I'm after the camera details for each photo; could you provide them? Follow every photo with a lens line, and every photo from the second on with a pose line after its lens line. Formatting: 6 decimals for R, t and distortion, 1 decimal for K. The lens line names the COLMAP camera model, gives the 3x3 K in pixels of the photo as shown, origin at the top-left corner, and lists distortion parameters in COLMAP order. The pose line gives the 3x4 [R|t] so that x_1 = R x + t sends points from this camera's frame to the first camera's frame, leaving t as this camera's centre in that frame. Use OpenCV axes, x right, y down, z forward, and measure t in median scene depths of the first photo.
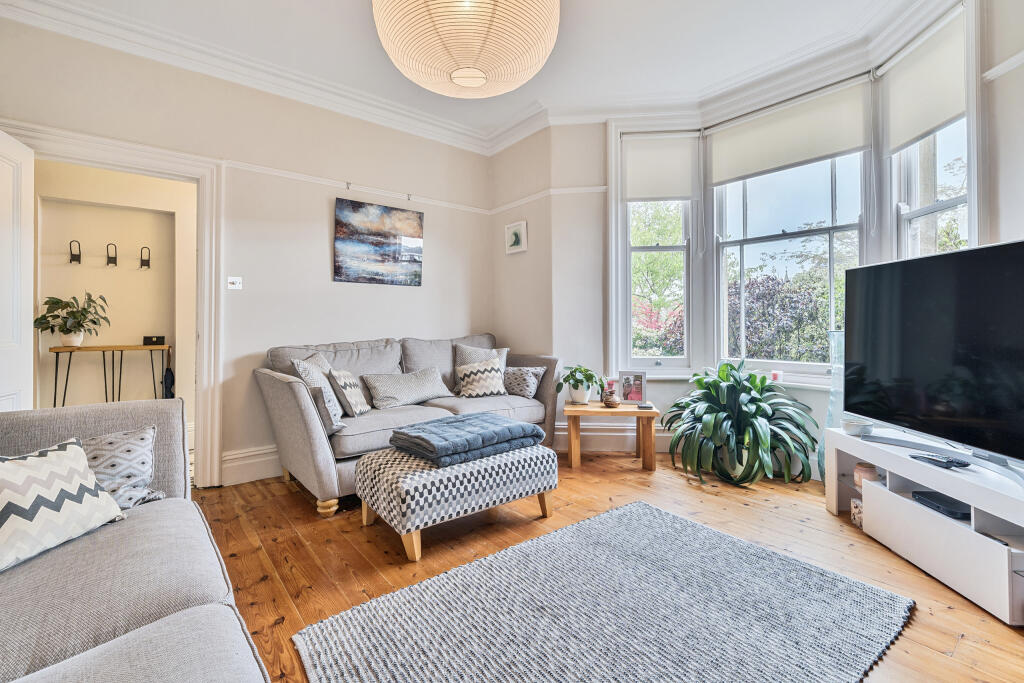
lens RADIAL K [[444.5, 0, 489.8], [0, 444.5, 320.9], [0, 0, 1]] dist [-0.004201, -0.000274]
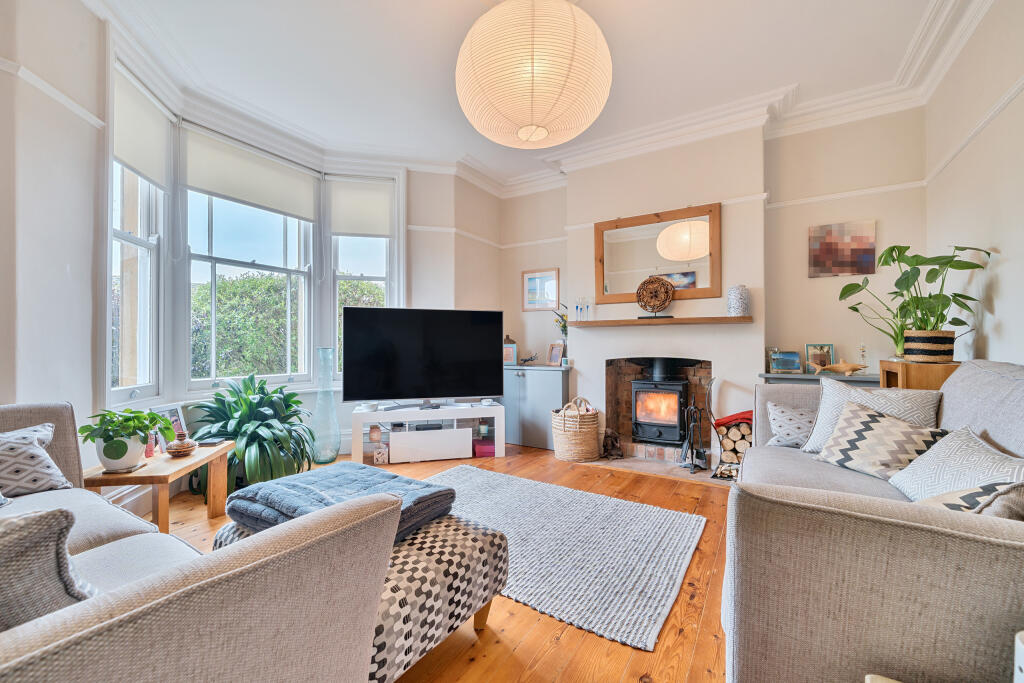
lens RADIAL K [[413.4, 0, 511.0], [0, 413.4, 344.6], [0, 0, 1]] dist [-0.000436, 0.000006]
pose [[-0.343863, 0.005304, 0.939005, -0.921956], [-0.007037, 0.999941, -0.008225, 0.025662], [-0.938994, -0.009436, -0.343805, 1.232539]]
